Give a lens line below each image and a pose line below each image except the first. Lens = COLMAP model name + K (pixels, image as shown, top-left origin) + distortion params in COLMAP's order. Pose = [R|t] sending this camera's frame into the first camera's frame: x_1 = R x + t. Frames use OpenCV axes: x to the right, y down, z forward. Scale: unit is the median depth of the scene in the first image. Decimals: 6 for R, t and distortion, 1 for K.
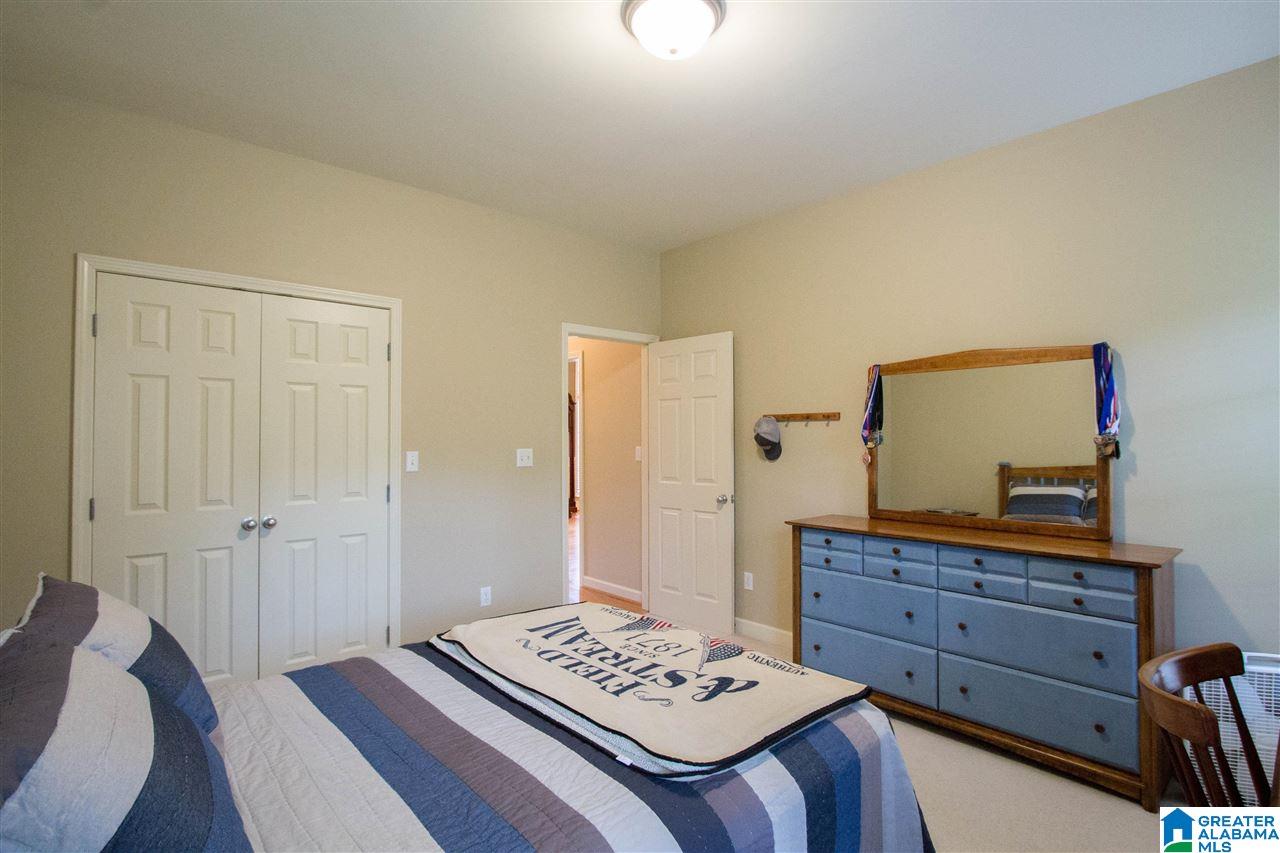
lens RADIAL K [[606.3, 0, 663.5], [0, 606.3, 434.9], [0, 0, 1]] dist [-0.018201, 0.004705]
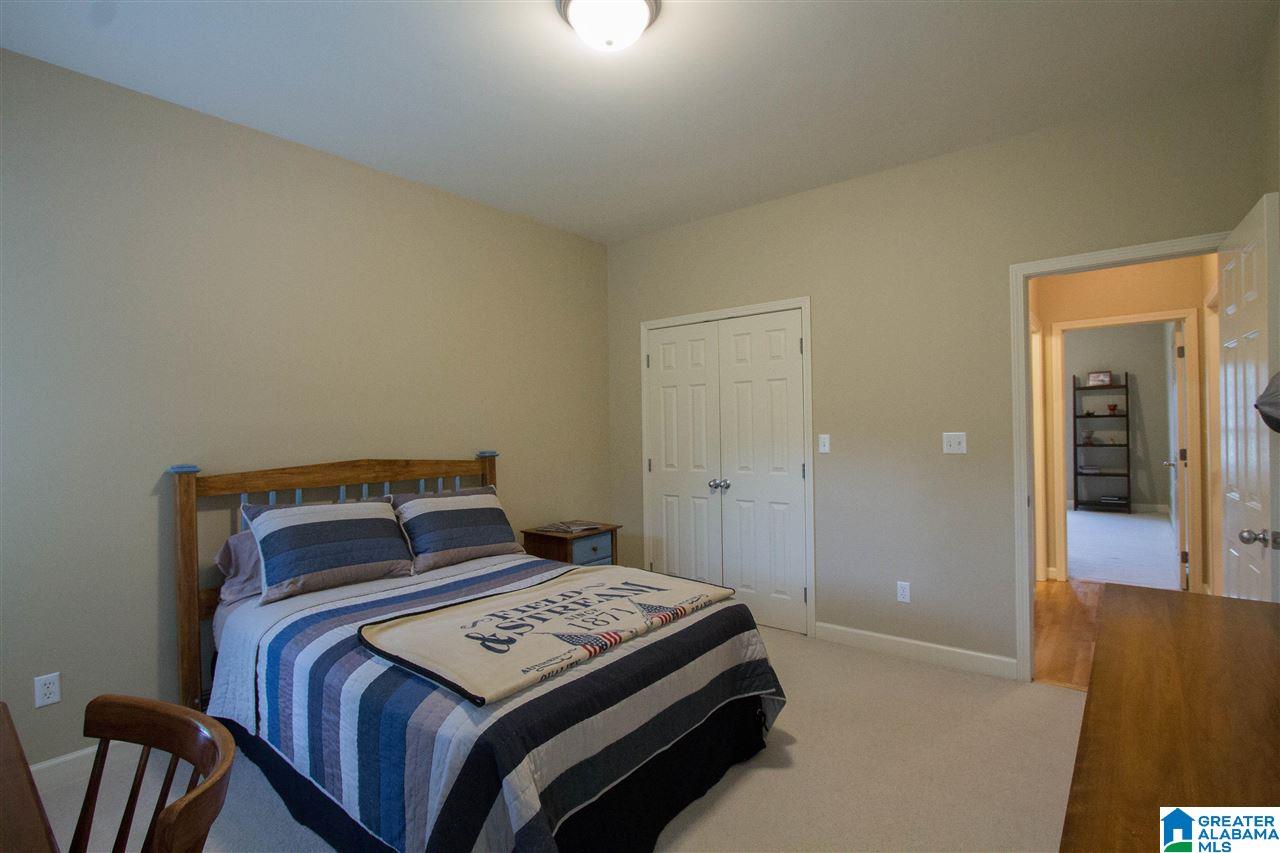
lens RADIAL K [[606.3, 0, 644.3], [0, 606.3, 424.9], [0, 0, 1]] dist [-0.018201, 0.004705]
pose [[0.144283, -0.002950, -0.989532, 1.121093], [0.025640, 0.999671, 0.000759, 0.003105], [0.989204, -0.025481, 0.144311, 0.972850]]
